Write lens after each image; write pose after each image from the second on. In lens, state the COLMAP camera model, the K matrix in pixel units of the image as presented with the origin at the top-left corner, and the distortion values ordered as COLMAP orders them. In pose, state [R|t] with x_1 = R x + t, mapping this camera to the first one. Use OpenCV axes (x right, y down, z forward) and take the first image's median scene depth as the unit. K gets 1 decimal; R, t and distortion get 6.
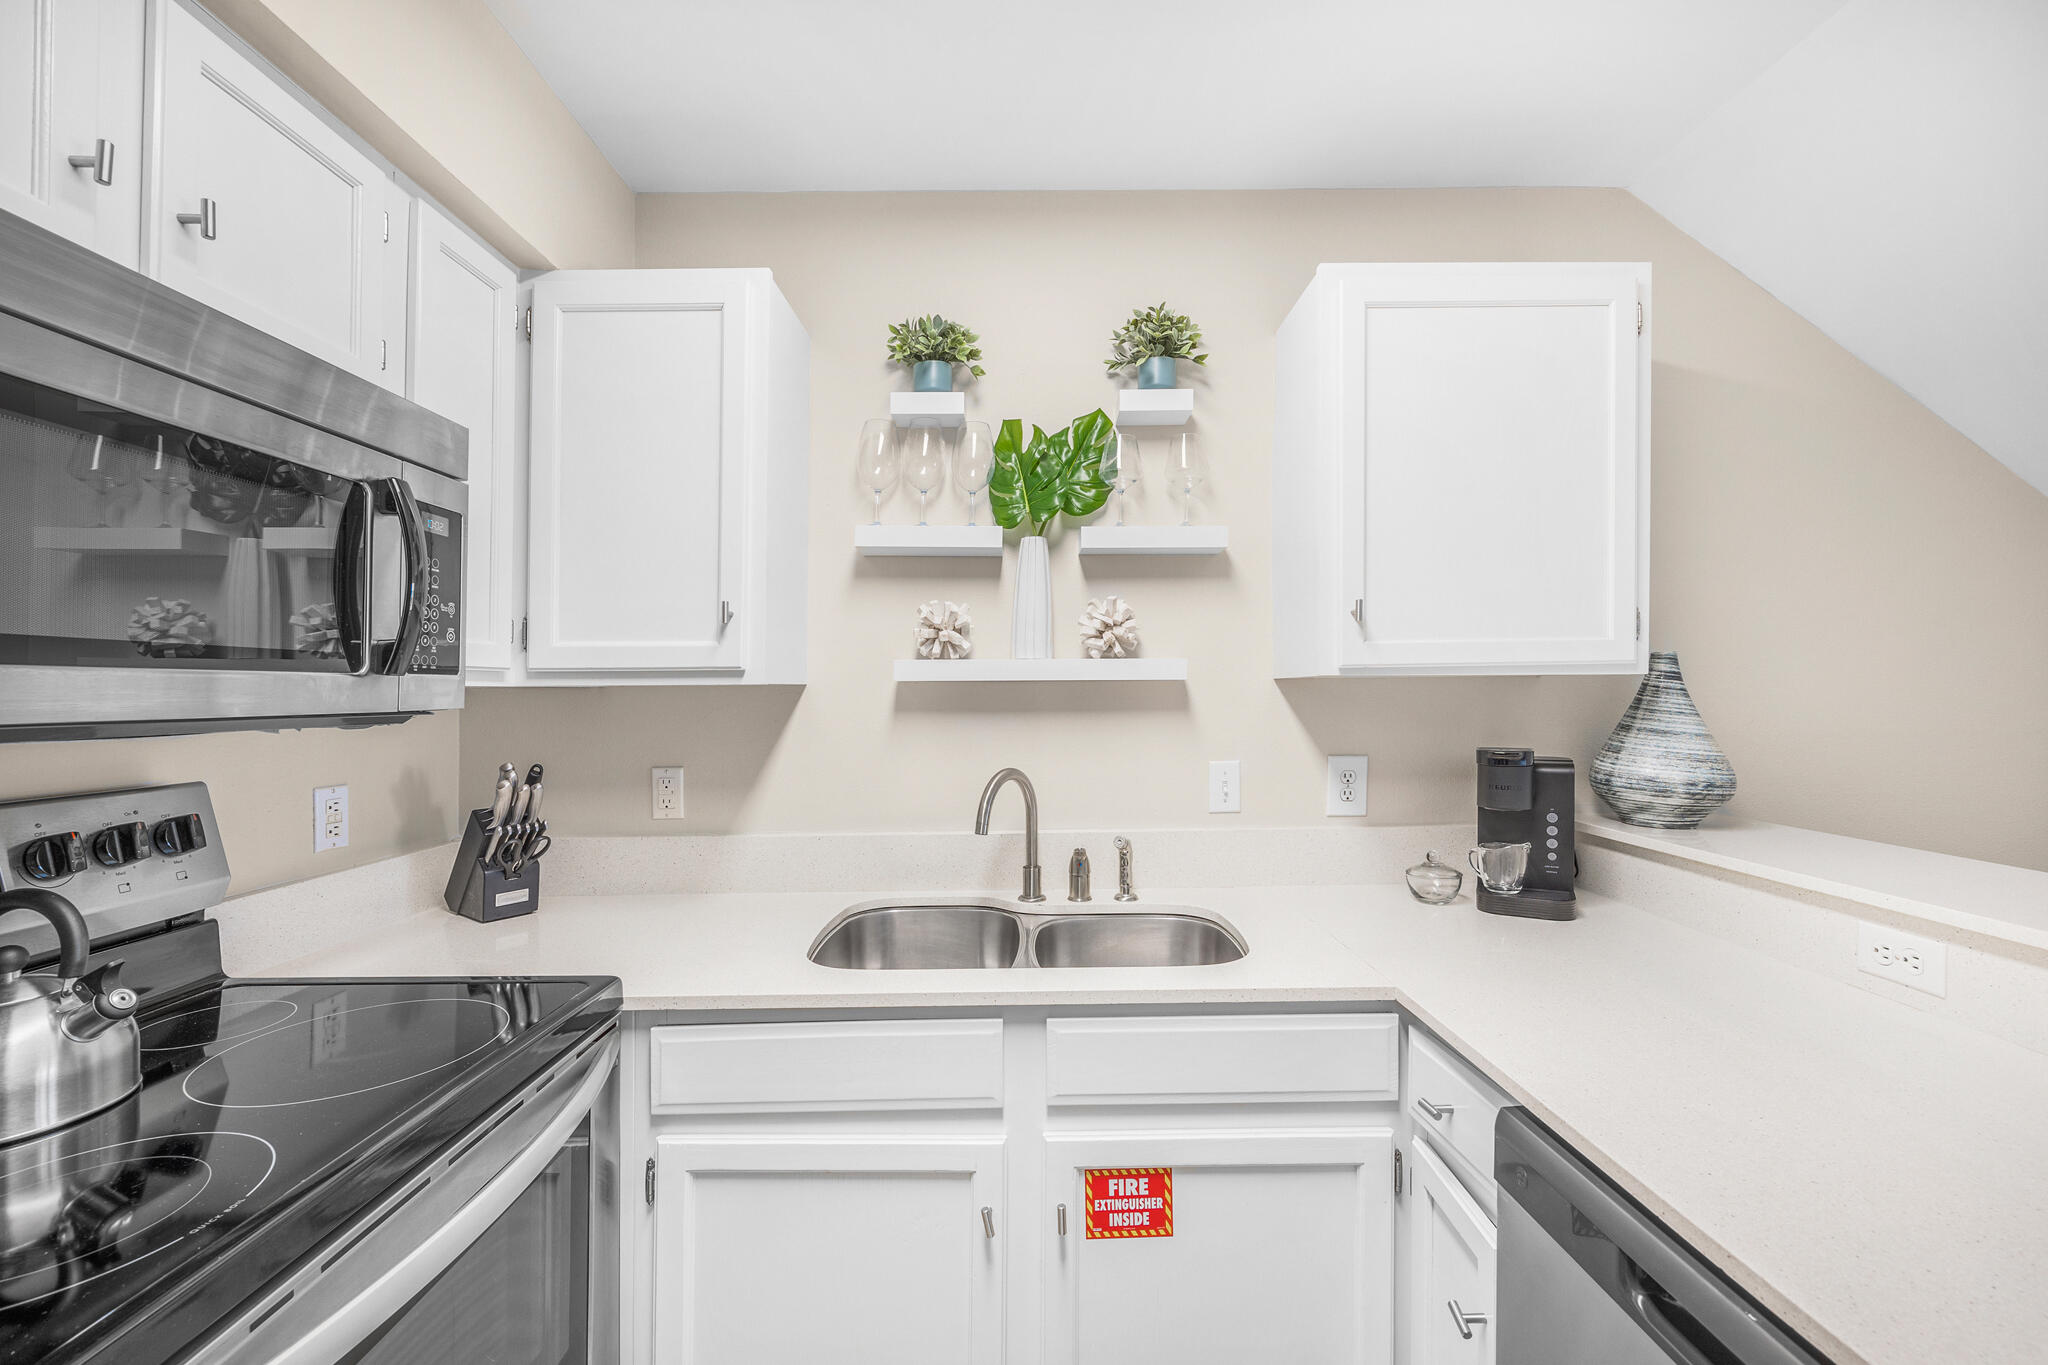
lens RADIAL K [[834.7, 0, 1027.0], [0, 834.7, 676.8], [0, 0, 1]] dist [-0.006329, 0.002172]
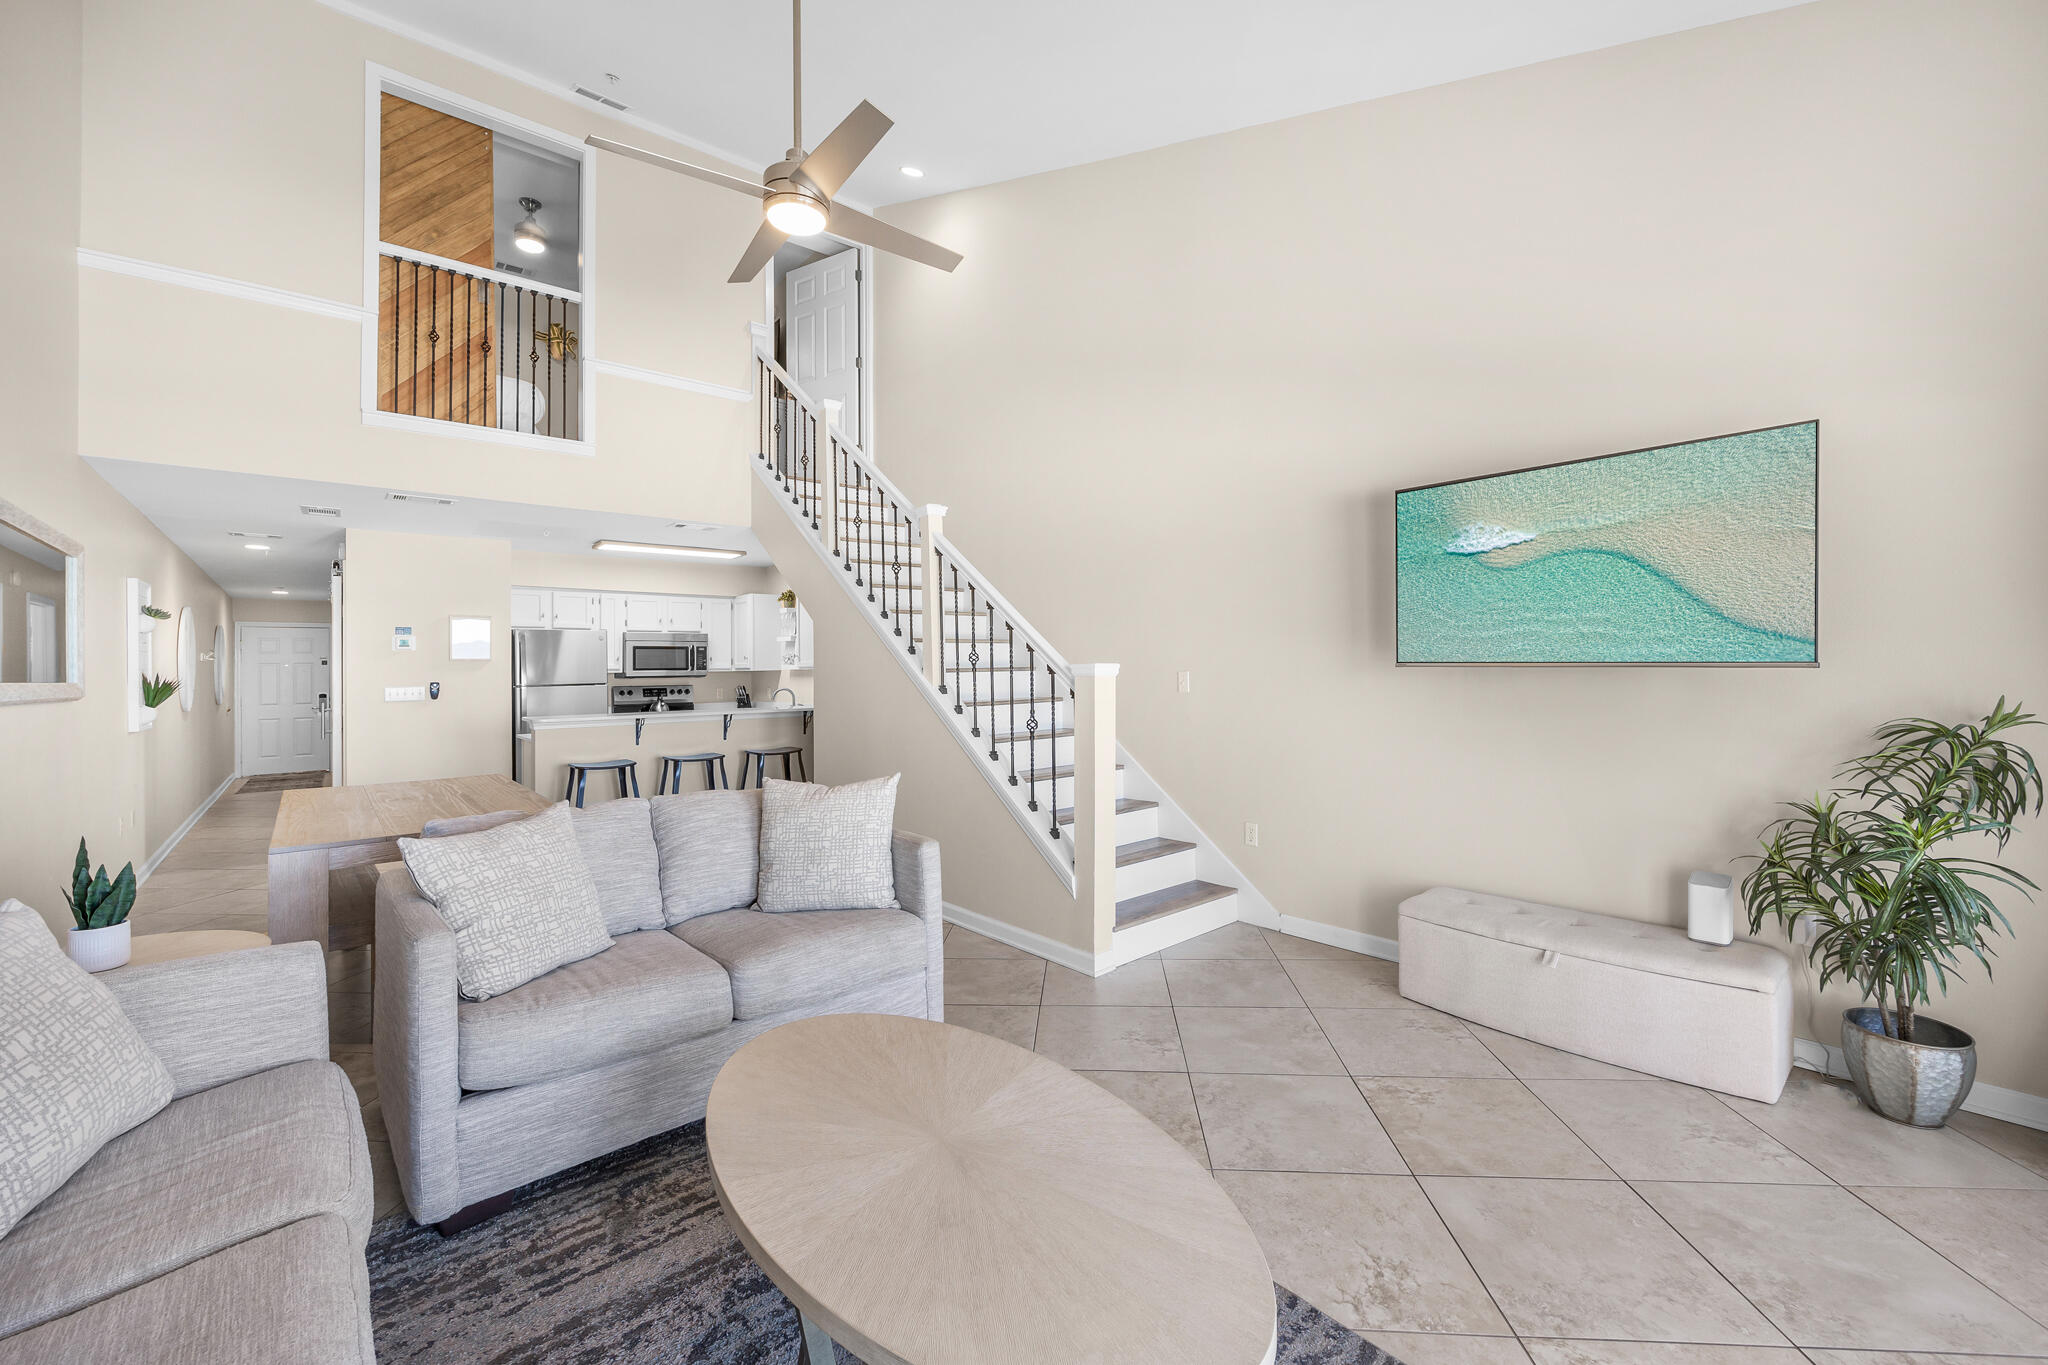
lens RADIAL K [[834.7, 0, 1033.6], [0, 834.7, 671.3], [0, 0, 1]] dist [-0.006329, 0.002172]
pose [[0.640436, -0.000695, -0.768011, 4.565748], [0.019174, 0.999702, 0.015085, -0.033035], [0.767772, -0.024387, 0.640259, -0.968378]]
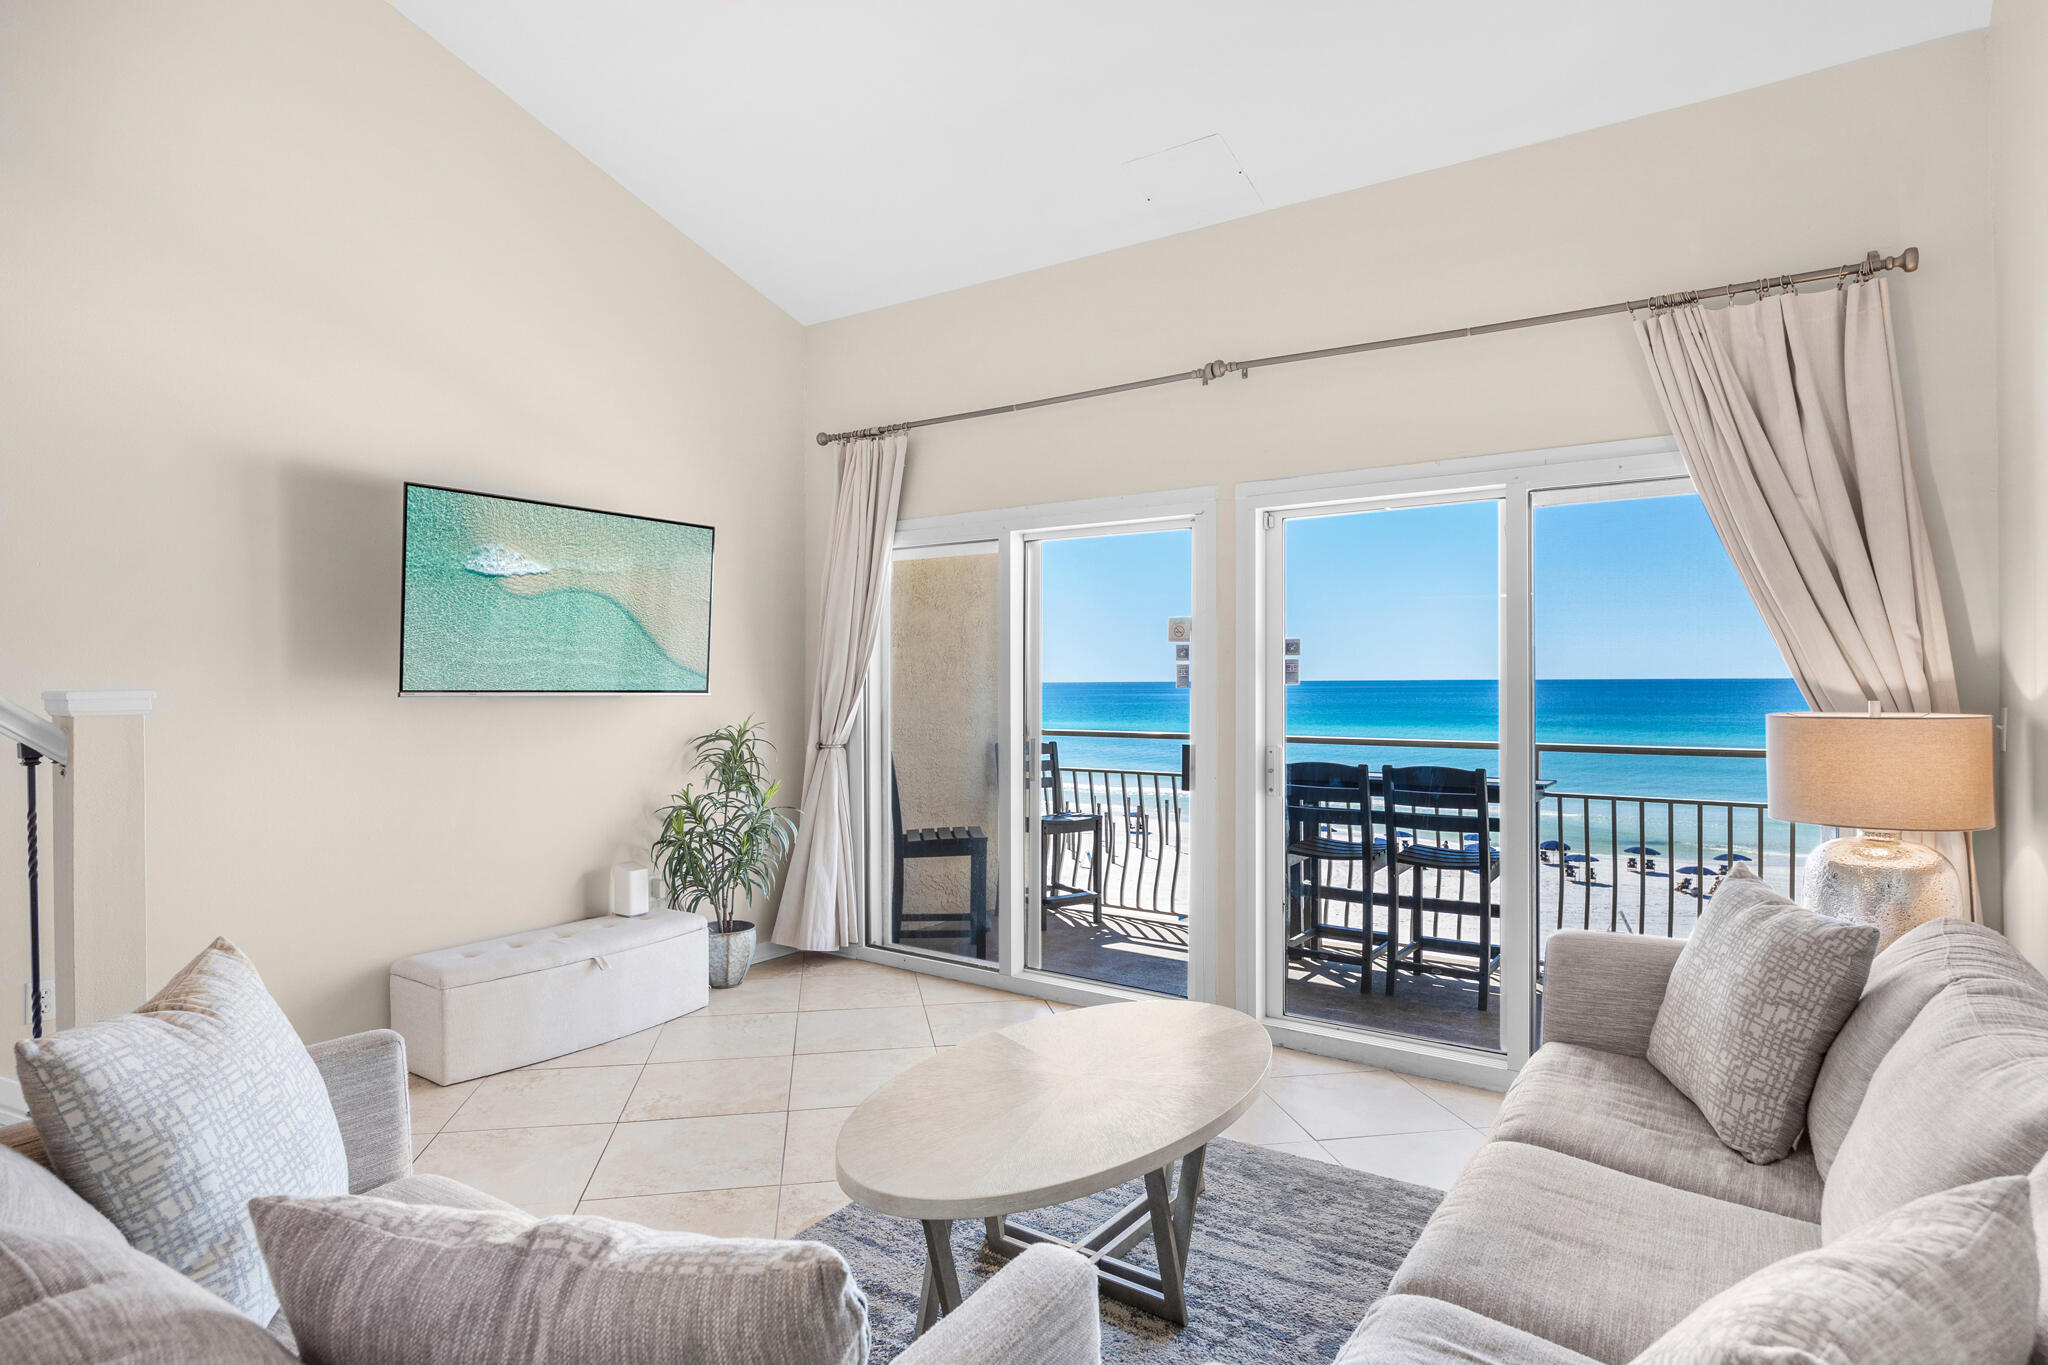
lens RADIAL K [[1094.7, 0, 1027.3], [0, 1094.7, 699.9], [0, 0, 1]] dist [-0.002573, -0.001742]
pose [[0.578140, -0.011297, 0.815859, 2.526556], [-0.006520, 0.999808, 0.018465, -0.038202], [-0.815911, -0.015995, 0.577956, -1.258372]]
